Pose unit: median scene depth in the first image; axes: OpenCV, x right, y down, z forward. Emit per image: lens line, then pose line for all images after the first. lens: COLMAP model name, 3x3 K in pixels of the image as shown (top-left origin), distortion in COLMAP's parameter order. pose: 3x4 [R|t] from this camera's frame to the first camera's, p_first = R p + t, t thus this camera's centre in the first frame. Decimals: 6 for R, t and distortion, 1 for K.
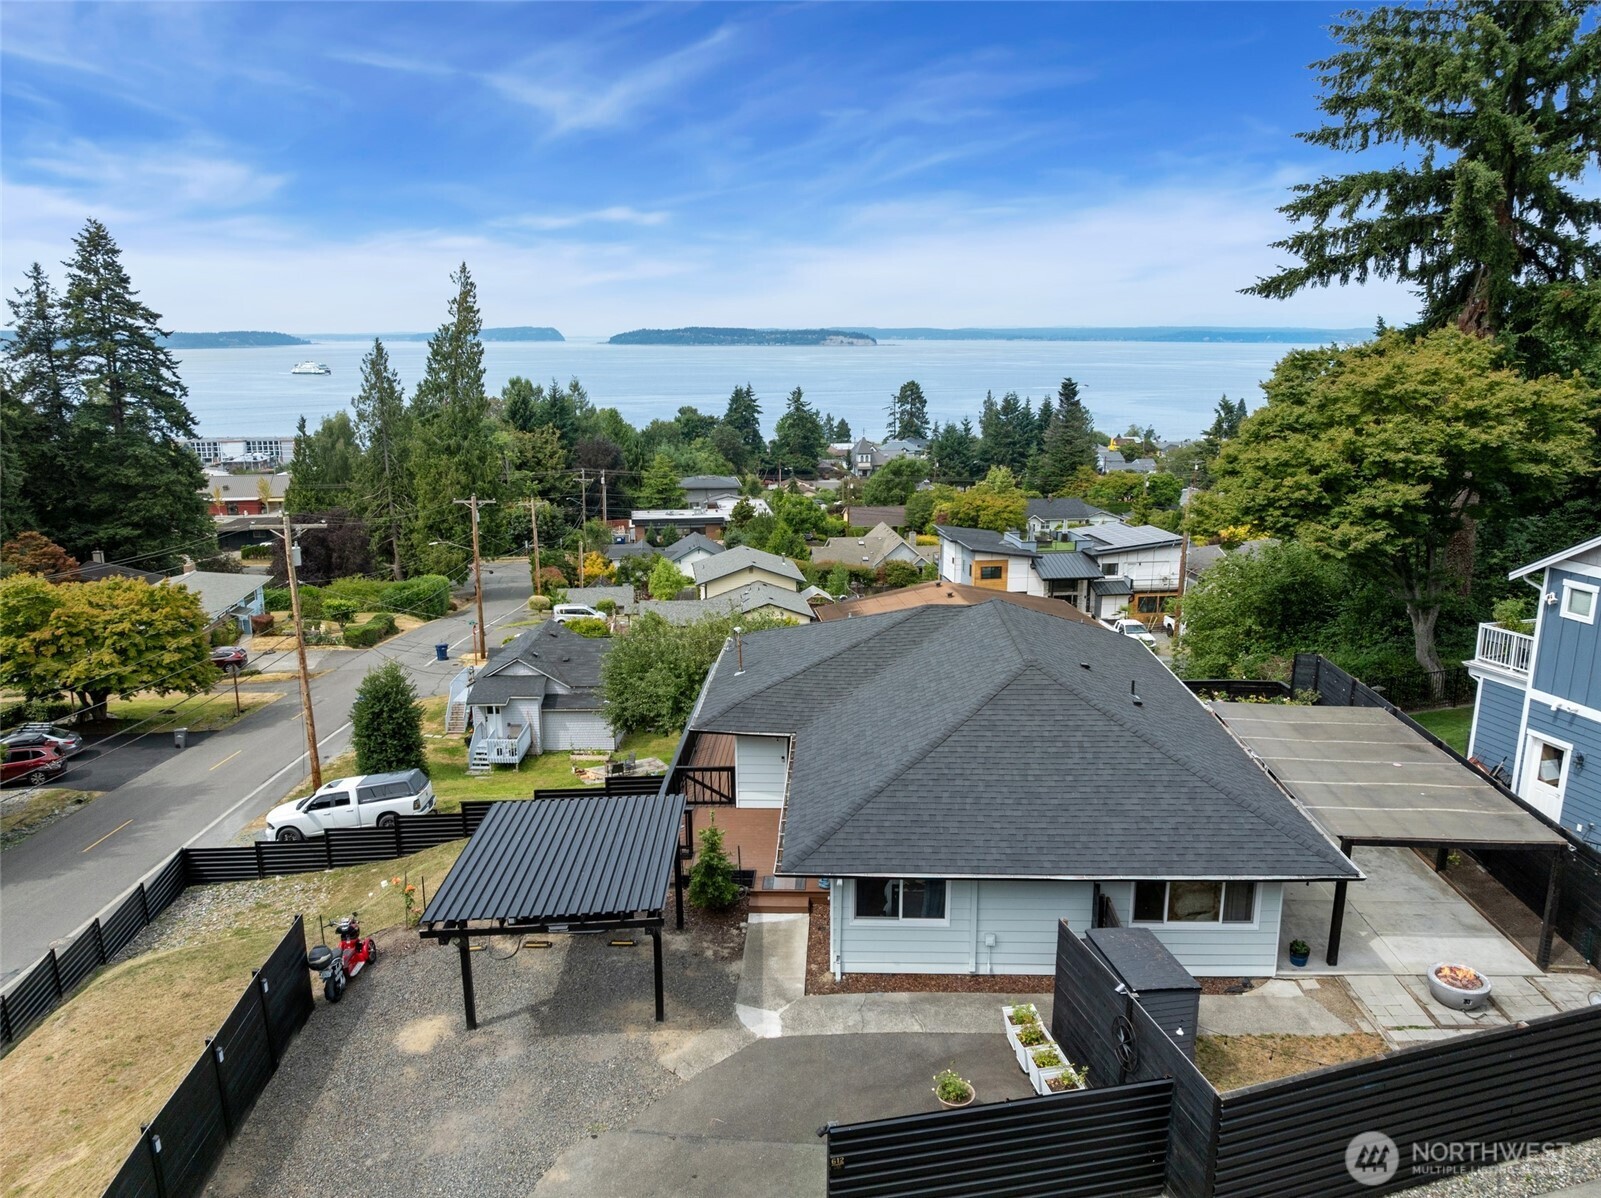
lens RADIAL K [[1125.5, 0, 800.5], [0, 1125.5, 599.0], [0, 0, 1]] dist [-0.037278, -0.006404]
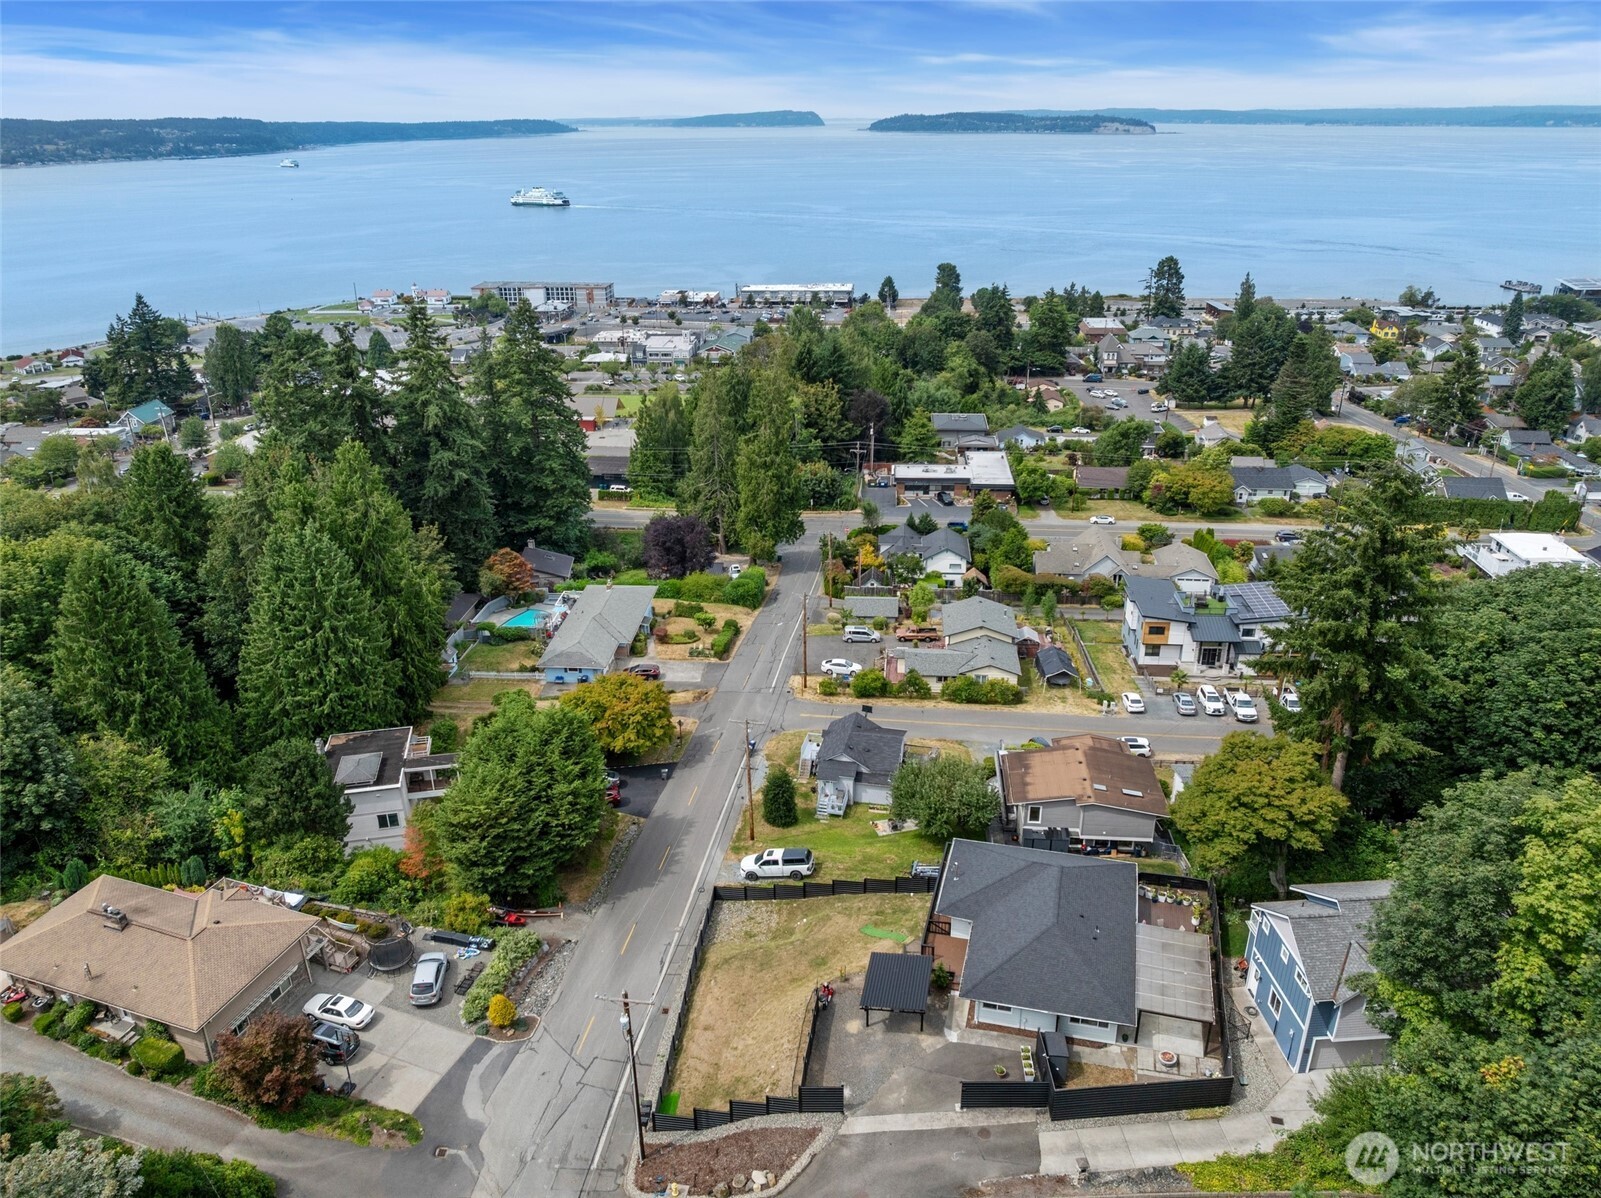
lens RADIAL K [[1125.5, 0, 800.5], [0, 1125.5, 599.0], [0, 0, 1]] dist [-0.037278, -0.006404]
pose [[0.975626, 0.078368, -0.204967, 0.017509], [-0.040052, 0.981960, 0.184800, -0.243671], [0.215752, -0.172086, 0.961165, -0.338929]]
